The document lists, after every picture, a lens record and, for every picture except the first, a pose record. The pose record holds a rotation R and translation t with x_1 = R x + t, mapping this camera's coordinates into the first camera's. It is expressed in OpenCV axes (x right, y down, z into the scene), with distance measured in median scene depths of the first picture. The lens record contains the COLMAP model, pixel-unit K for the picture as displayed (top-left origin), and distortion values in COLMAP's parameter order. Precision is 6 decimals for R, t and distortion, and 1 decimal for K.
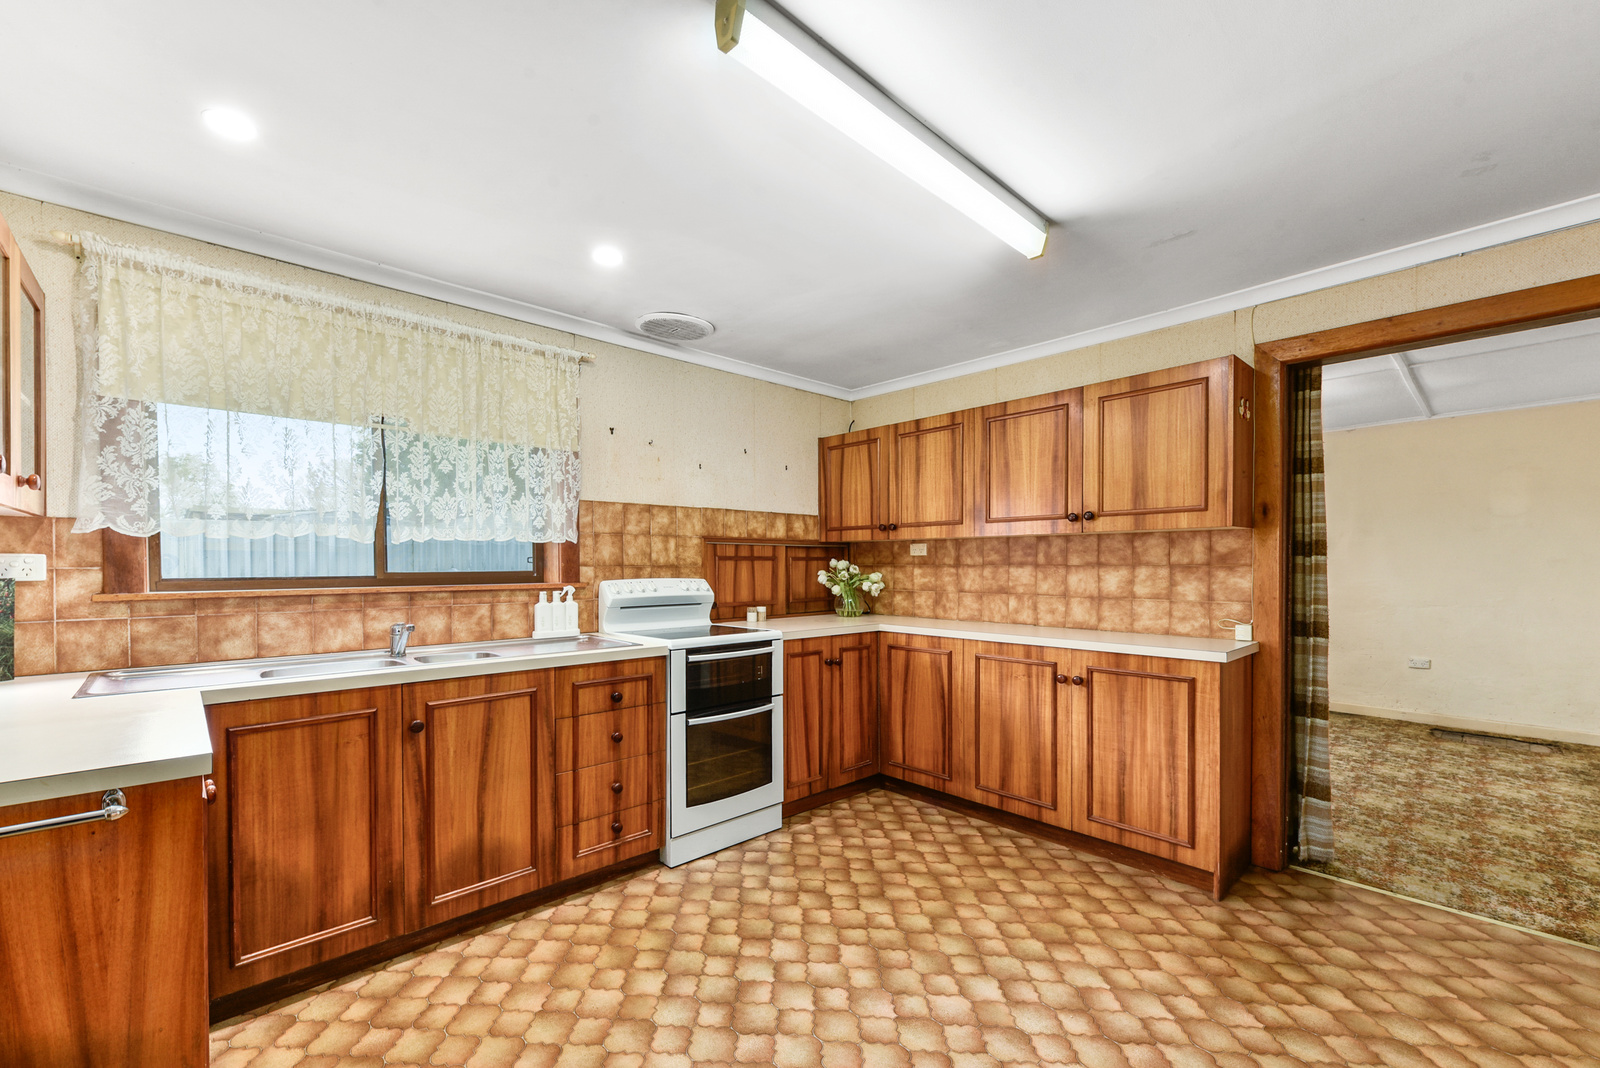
lens RADIAL K [[651.3, 0, 797.6], [0, 651.3, 567.9], [0, 0, 1]] dist [0.001797, 0.000174]
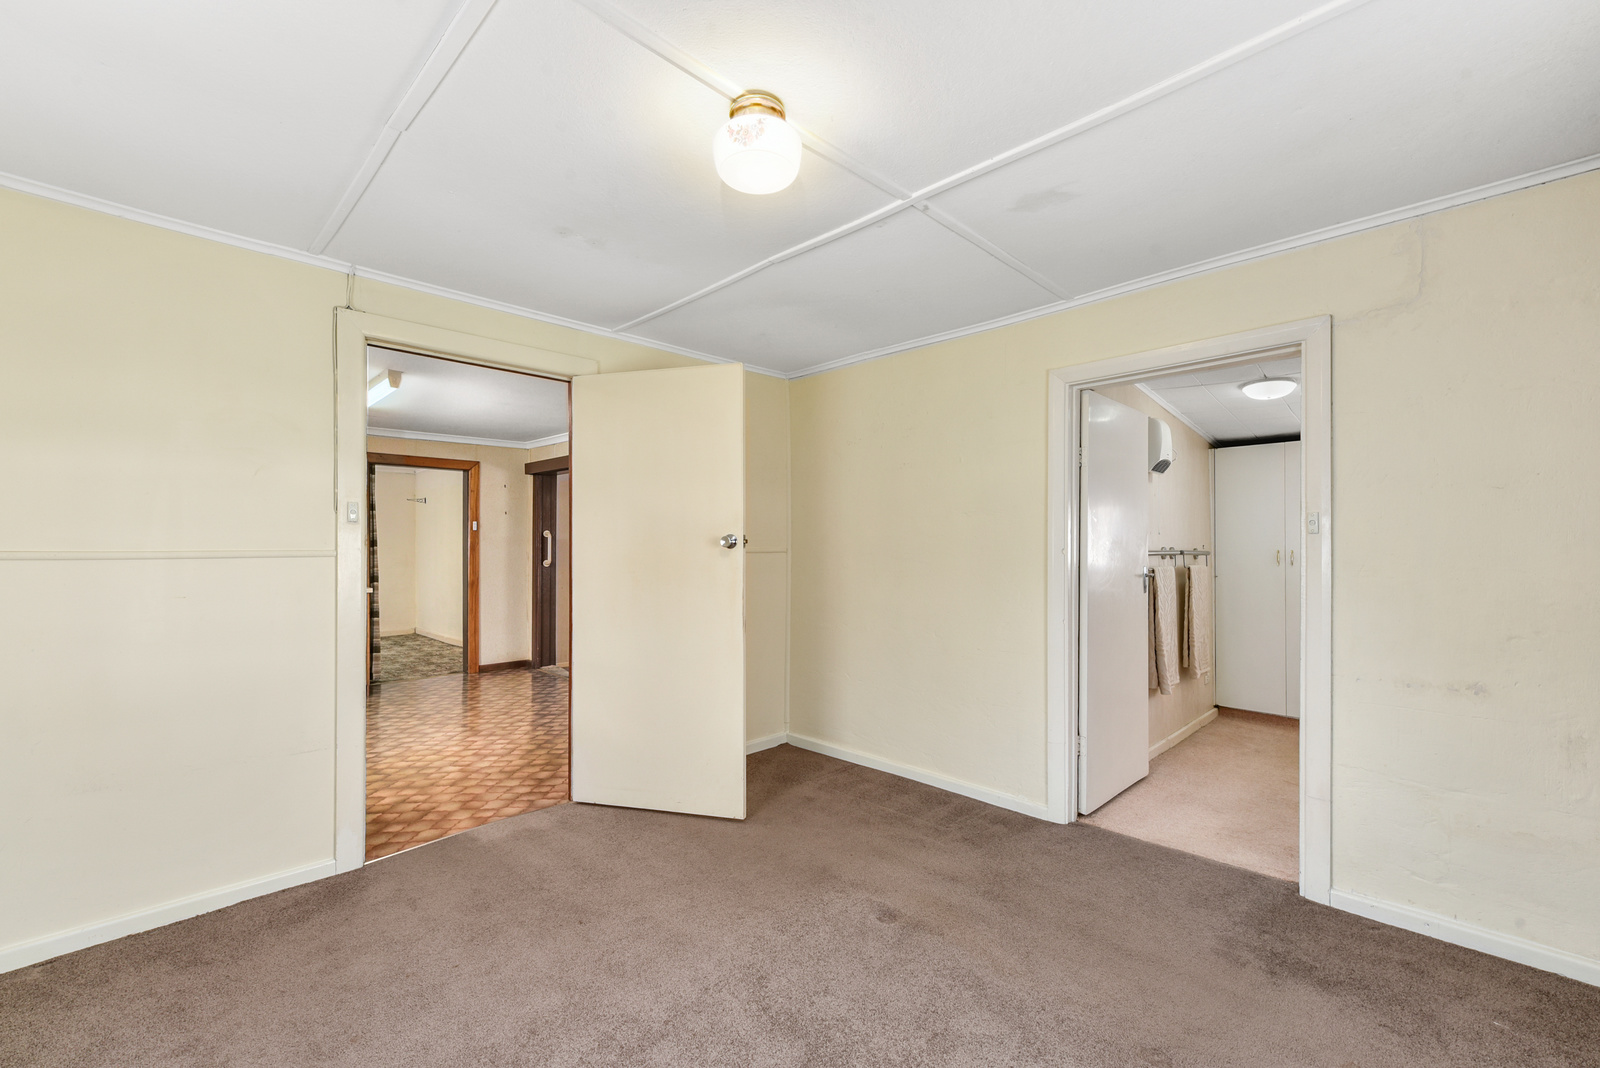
lens RADIAL K [[667.4, 0, 800.0], [0, 667.4, 534.0], [0, 0, 1]] dist [0.000310, 0.000027]
pose [[-0.029341, 0.013366, 0.999480, -1.745406], [0.004101, 0.999904, -0.013251, -0.014242], [-0.999561, 0.003710, -0.029393, 0.030757]]
